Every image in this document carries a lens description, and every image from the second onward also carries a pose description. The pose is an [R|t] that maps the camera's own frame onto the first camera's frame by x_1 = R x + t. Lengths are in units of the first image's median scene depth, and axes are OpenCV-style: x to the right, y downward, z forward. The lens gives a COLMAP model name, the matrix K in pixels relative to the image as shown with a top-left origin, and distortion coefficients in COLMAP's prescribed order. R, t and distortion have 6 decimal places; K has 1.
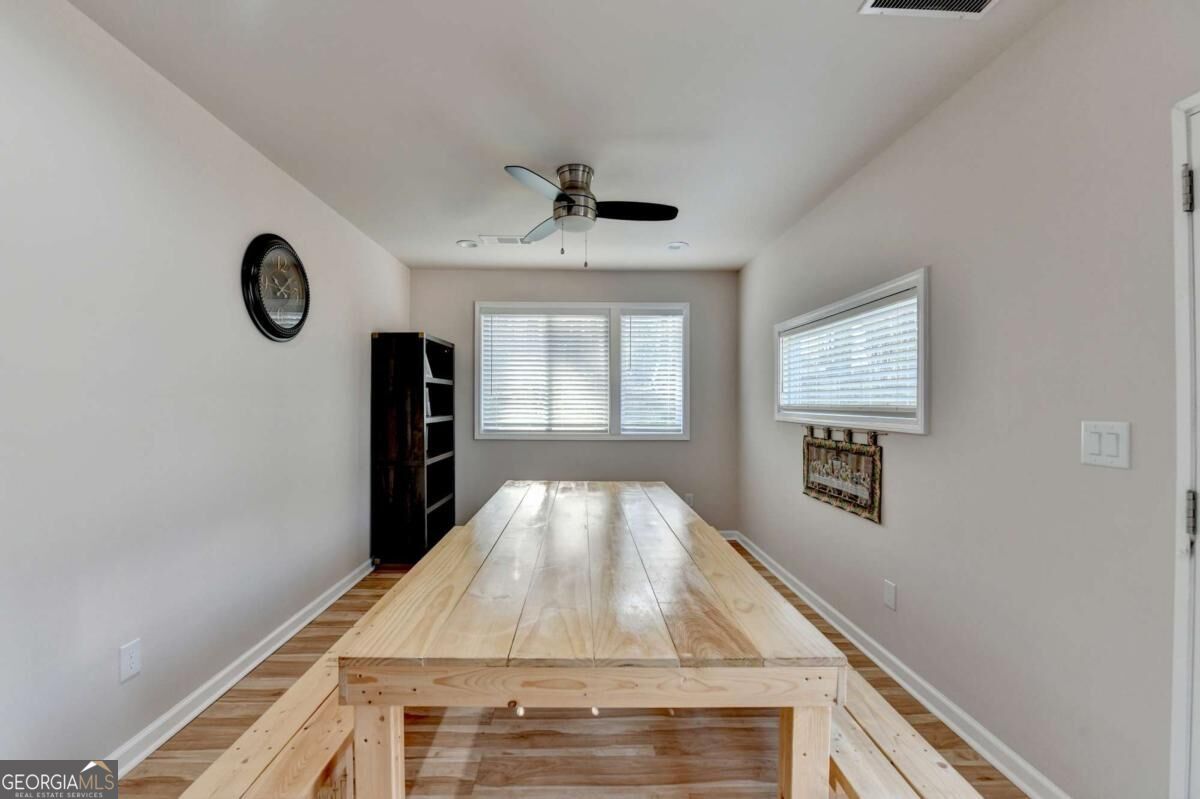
lens RADIAL K [[485.8, 0, 593.4], [0, 485.8, 402.2], [0, 0, 1]] dist [-0.015110, -0.001727]
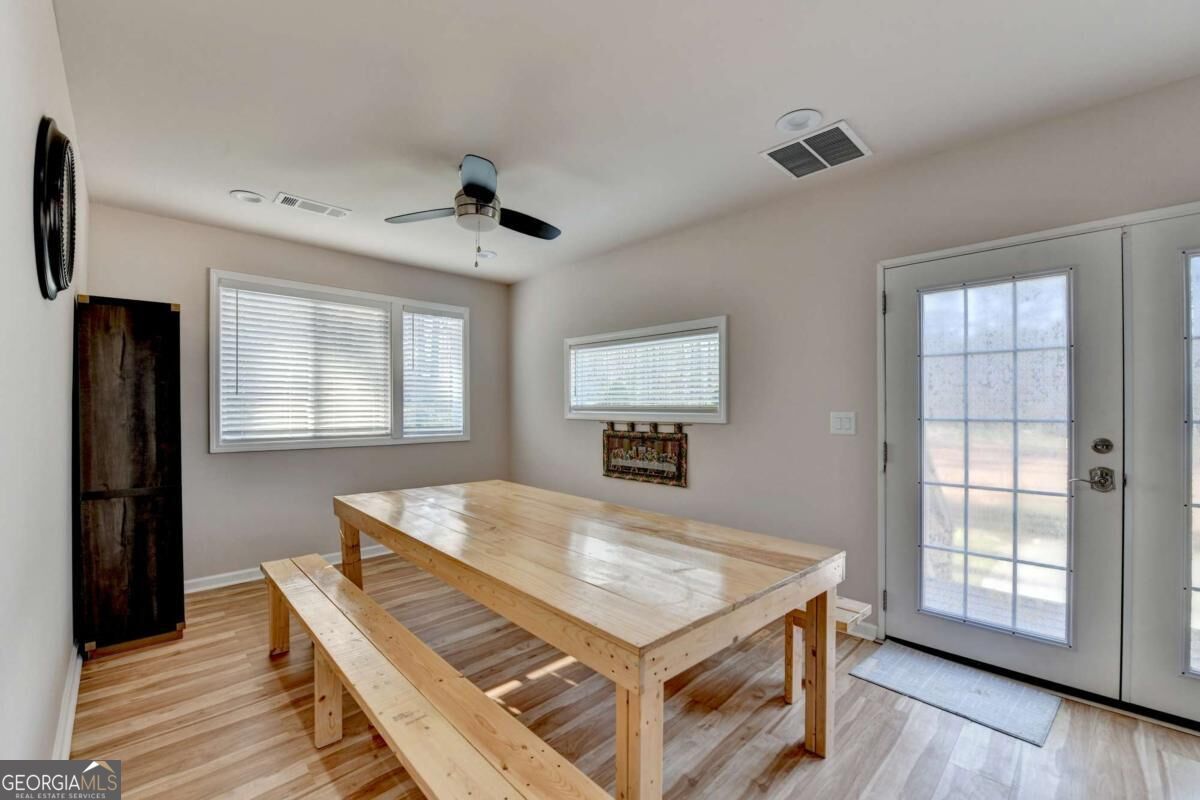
lens RADIAL K [[485.8, 0, 575.4], [0, 485.8, 406.6], [0, 0, 1]] dist [-0.015110, -0.001727]
pose [[0.746176, -0.001958, 0.665746, -0.522814], [0.001025, 0.999998, 0.001793, 0.006805], [-0.665748, -0.000655, 0.746176, 0.119330]]
